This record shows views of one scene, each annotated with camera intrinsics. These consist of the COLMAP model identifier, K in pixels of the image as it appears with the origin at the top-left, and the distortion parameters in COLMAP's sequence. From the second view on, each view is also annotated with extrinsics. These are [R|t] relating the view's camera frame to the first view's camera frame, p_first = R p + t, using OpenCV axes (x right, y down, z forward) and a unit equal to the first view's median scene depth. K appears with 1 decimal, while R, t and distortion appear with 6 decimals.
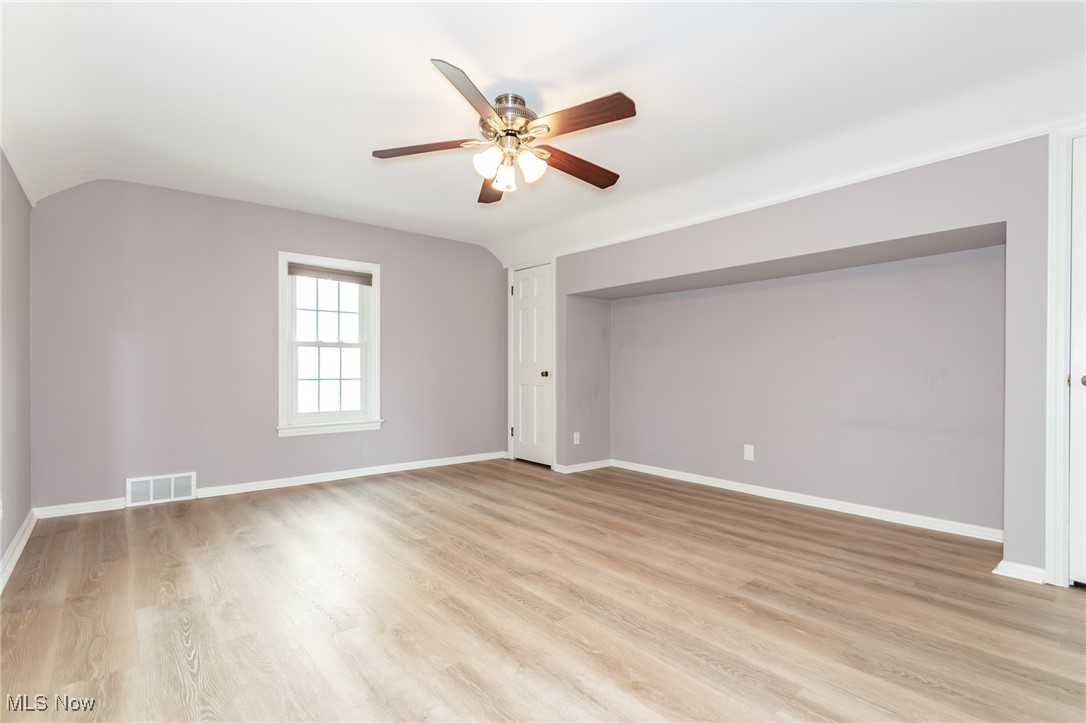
lens RADIAL K [[513.6, 0, 543.0], [0, 513.6, 361.5], [0, 0, 1]] dist [-0.001935, -0.003297]
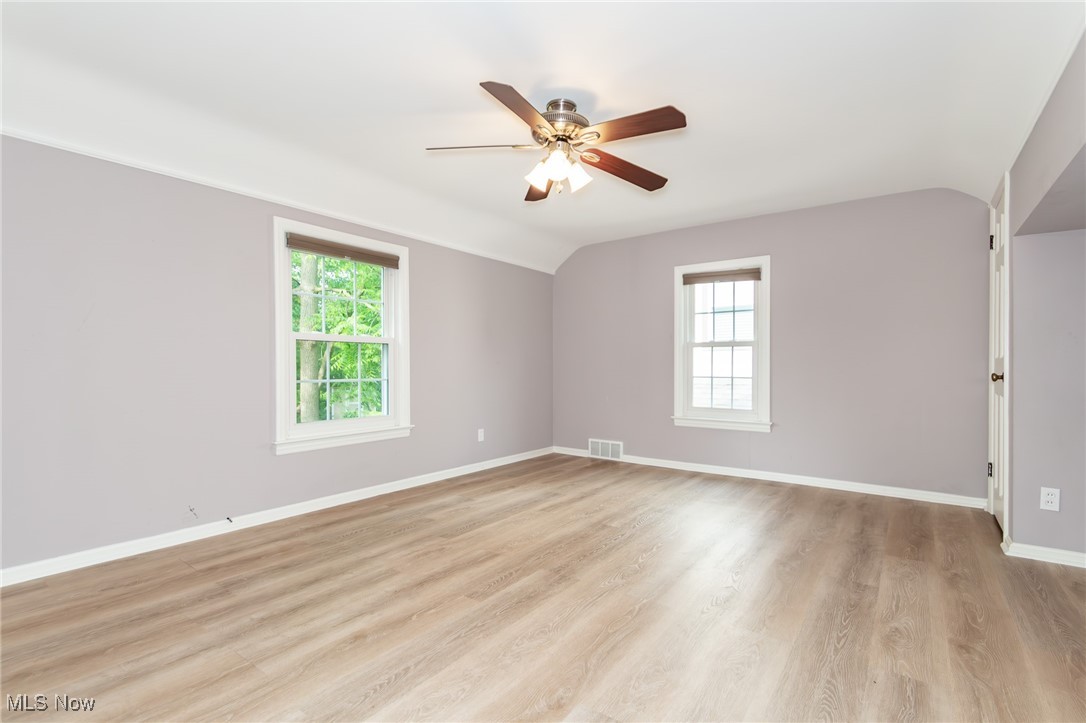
lens RADIAL K [[506.5, 0, 539.6], [0, 506.5, 357.8], [0, 0, 1]] dist [-0.001489, -0.000642]
pose [[0.237647, -0.012743, -0.971268, 0.588176], [0.010313, 0.999891, -0.010596, 0.002296], [0.971297, -0.007499, 0.237752, 0.466852]]
